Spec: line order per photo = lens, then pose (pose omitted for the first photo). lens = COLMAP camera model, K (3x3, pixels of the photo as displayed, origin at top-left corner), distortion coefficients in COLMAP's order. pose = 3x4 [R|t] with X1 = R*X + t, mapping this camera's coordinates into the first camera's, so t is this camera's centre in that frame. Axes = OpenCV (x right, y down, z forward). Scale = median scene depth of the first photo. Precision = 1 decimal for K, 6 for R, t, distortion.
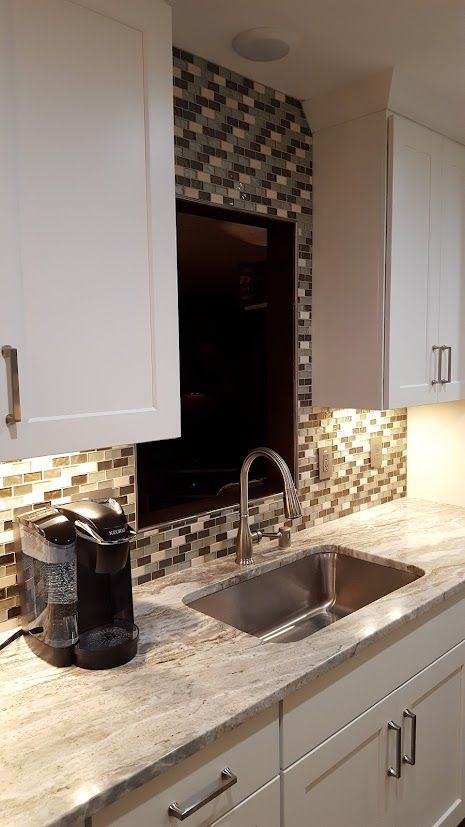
lens RADIAL K [[612.1, 0, 226.8], [0, 612.1, 406.8], [0, 0, 1]] dist [0.185822, -0.339664]
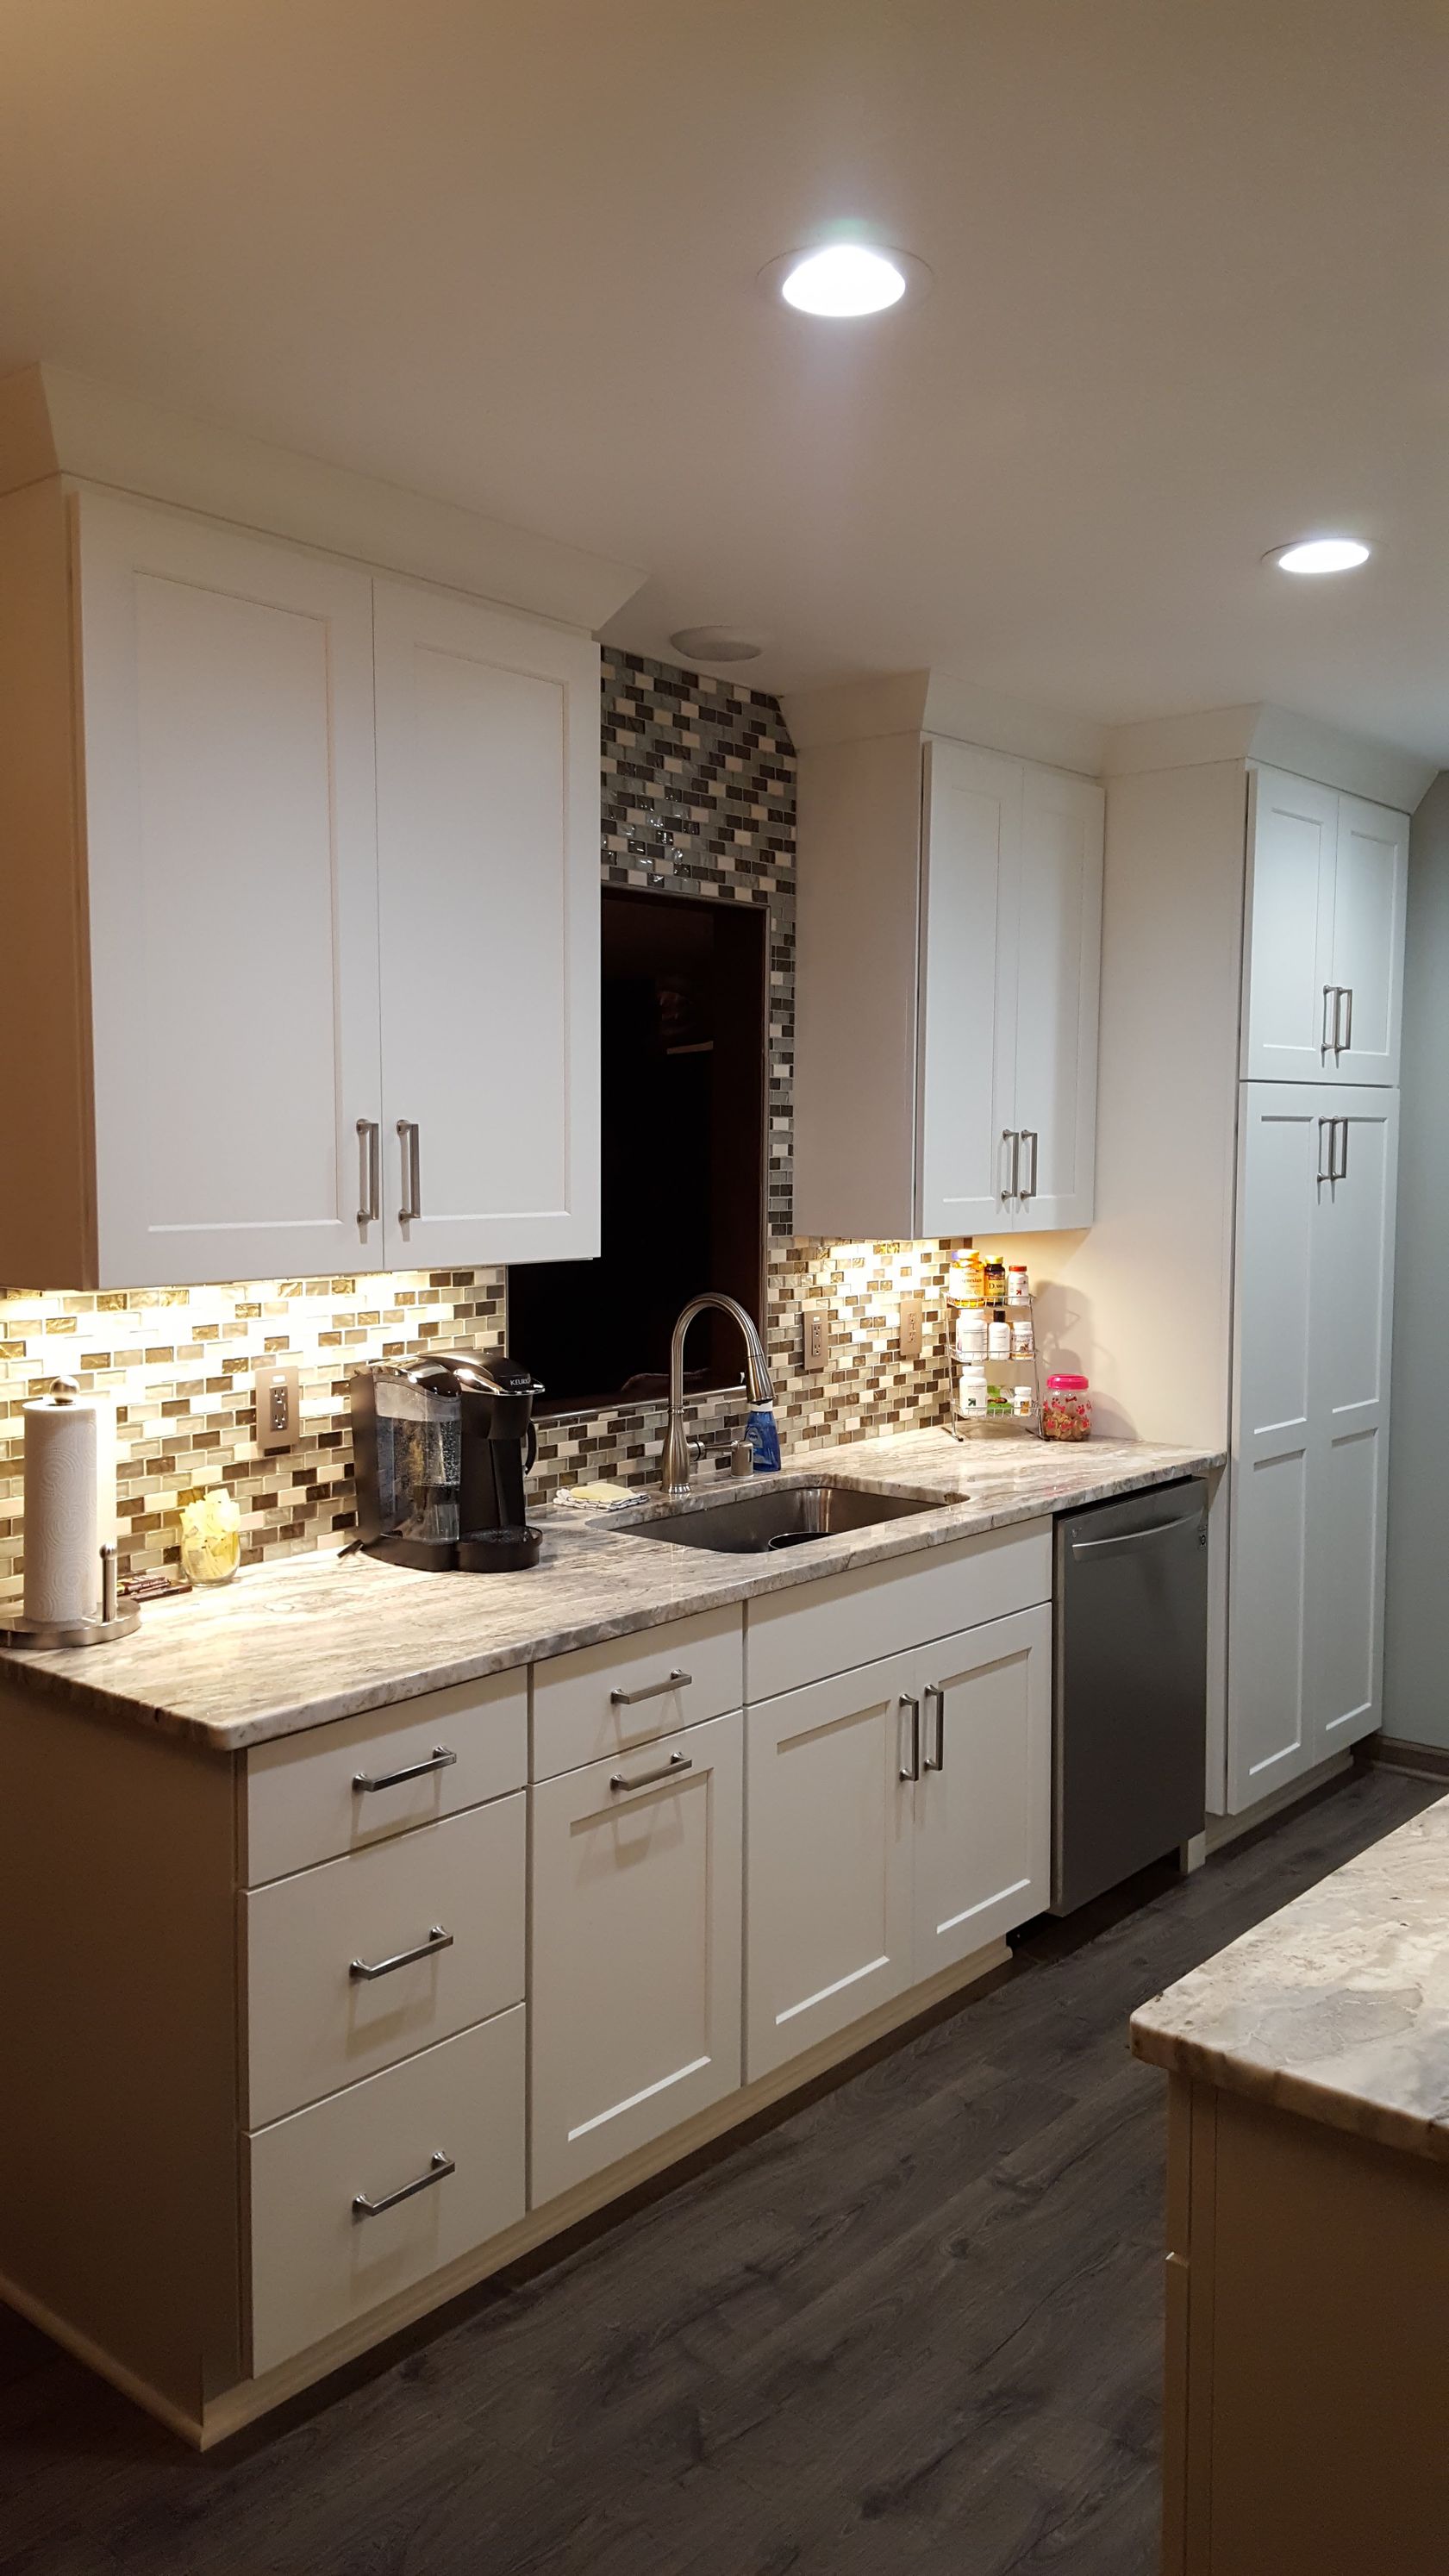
lens RADIAL K [[1906.3, 0, 706.8], [0, 1906.3, 1267.0], [0, 0, 1]] dist [0.185822, -0.339664]
pose [[0.995554, 0.013508, 0.093220, -0.098787], [-0.011596, 0.999712, -0.021021, 0.065711], [-0.093478, 0.019847, 0.995424, -0.706658]]
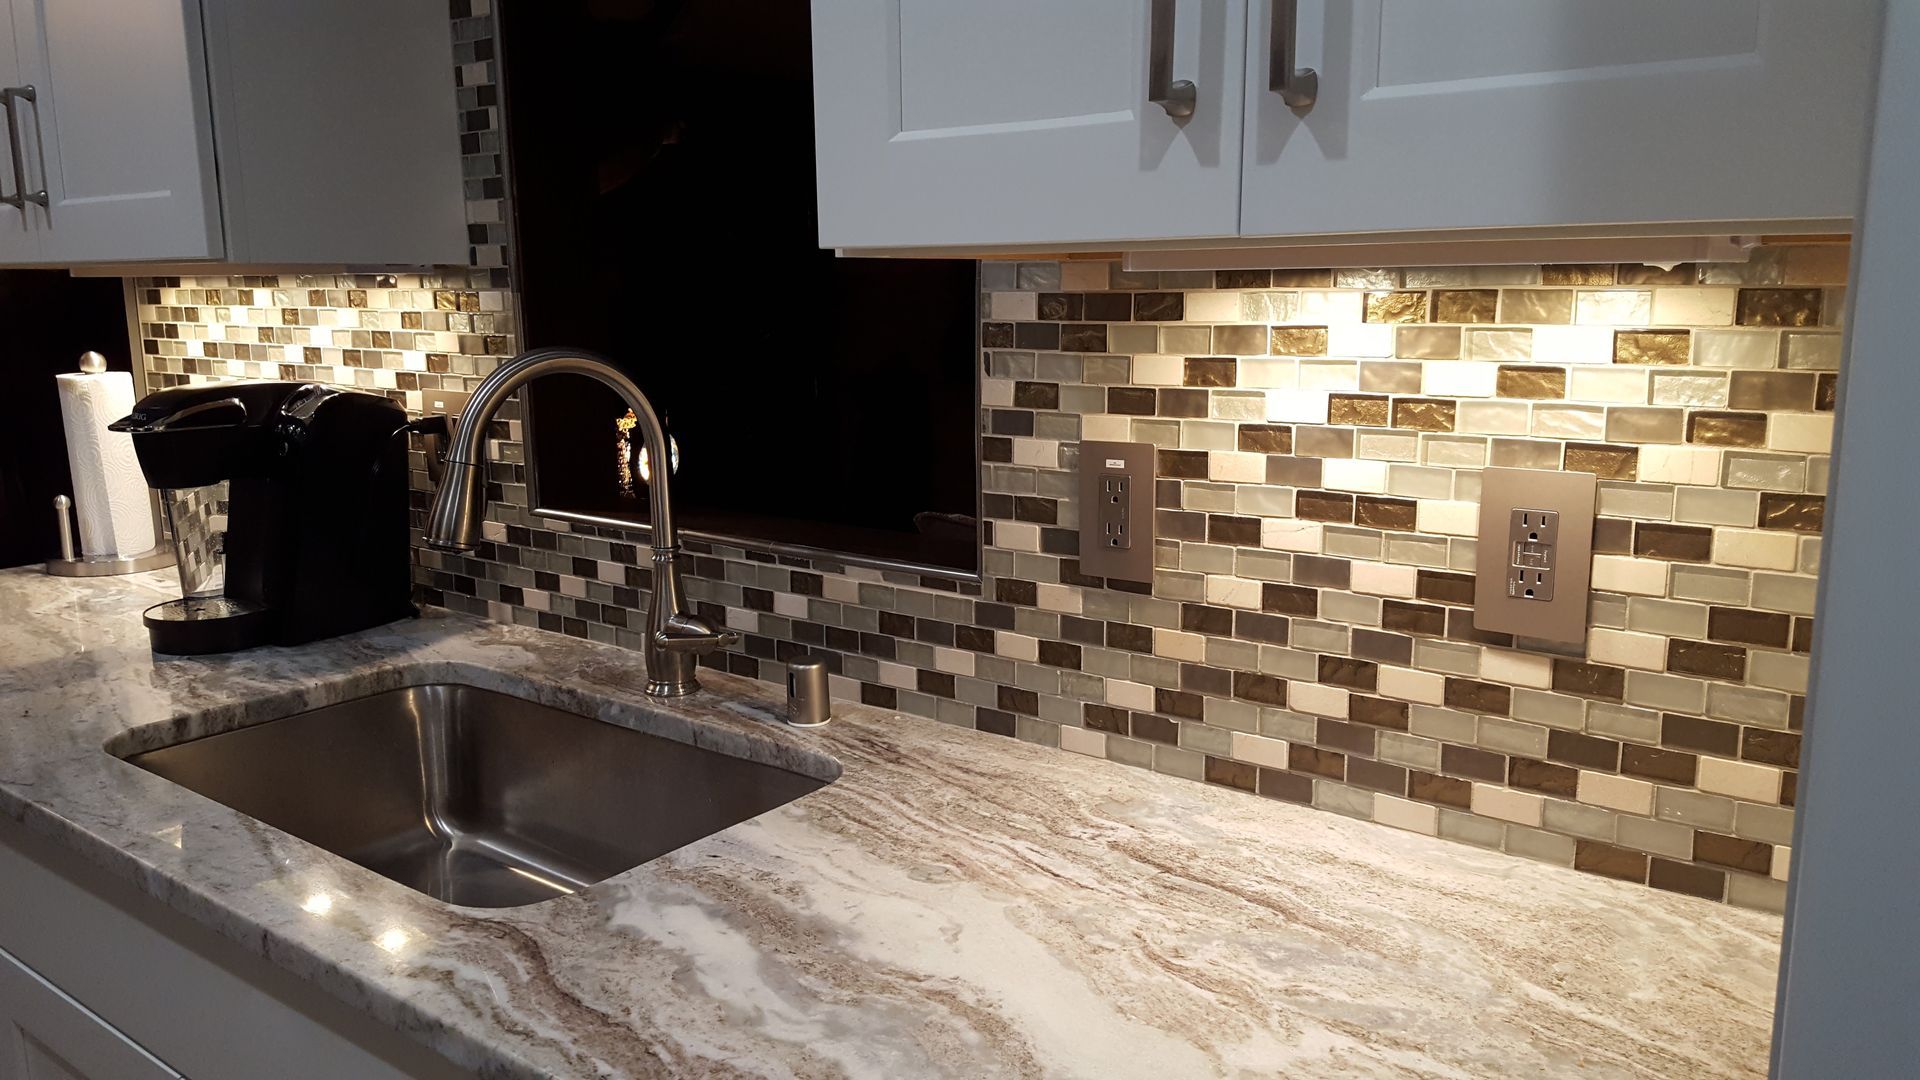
lens RADIAL K [[1421.0, 0, 959.6], [0, 1421.0, 554.6], [0, 0, 1]] dist [0.185822, -0.339664]
pose [[0.134273, 0.203300, -0.969866, 0.707452], [-0.077051, 0.977908, 0.194318, 0.006248], [0.987944, 0.048637, 0.146971, 0.898871]]
